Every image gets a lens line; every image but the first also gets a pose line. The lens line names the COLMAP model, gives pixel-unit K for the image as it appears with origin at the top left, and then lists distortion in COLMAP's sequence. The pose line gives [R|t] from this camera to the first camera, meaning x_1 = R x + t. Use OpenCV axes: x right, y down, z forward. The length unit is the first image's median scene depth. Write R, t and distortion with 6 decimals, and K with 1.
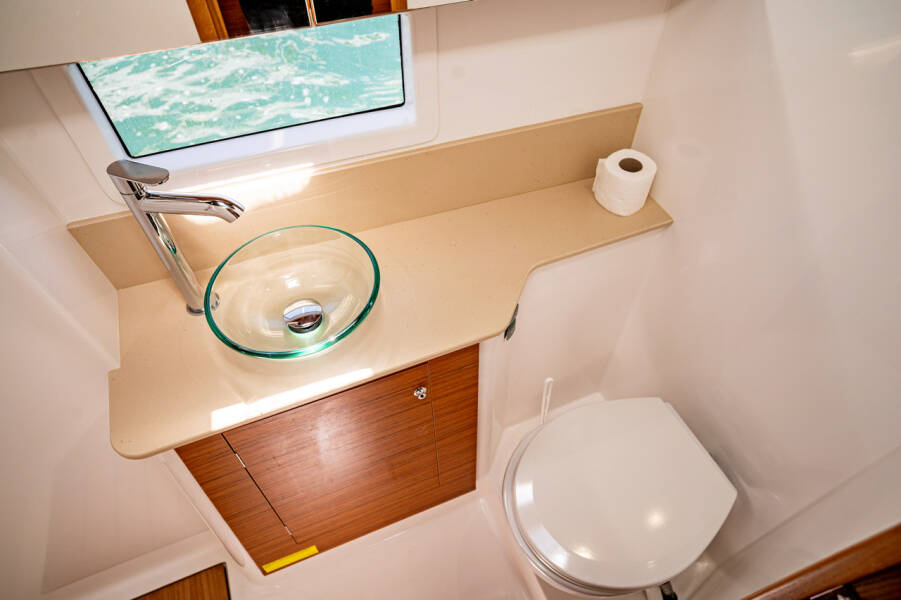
lens RADIAL K [[533.9, 0, 451.5], [0, 533.9, 308.4], [0, 0, 1]] dist [0.002184, 0.001519]
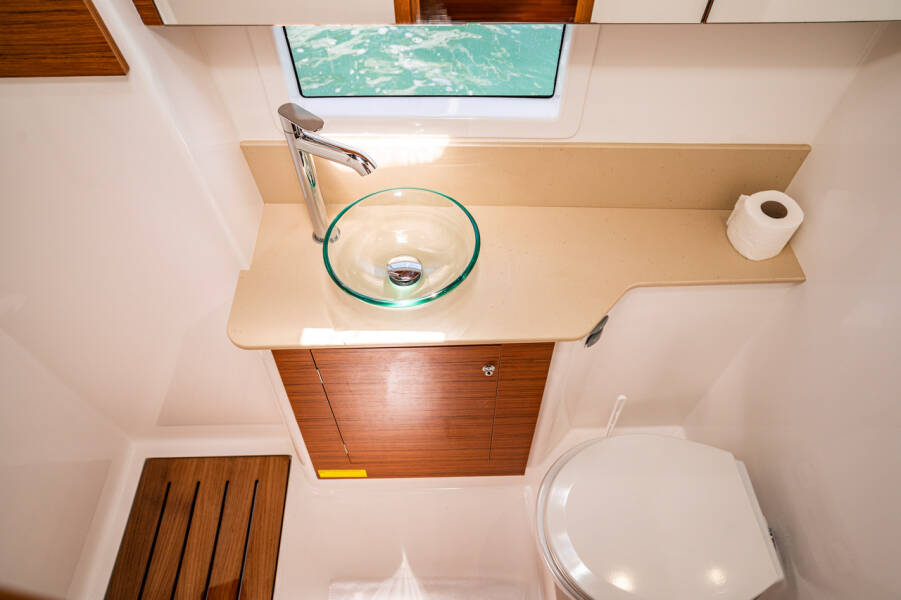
lens RADIAL K [[553.3, 0, 450.5], [0, 553.3, 300.0], [0, 0, 1]] dist [0.001286, 0.001101]
pose [[0.932523, 0.289249, -0.216186, 0.068479], [-0.277243, 0.957066, 0.084622, -0.045811], [0.231381, -0.018976, 0.972678, -0.077633]]
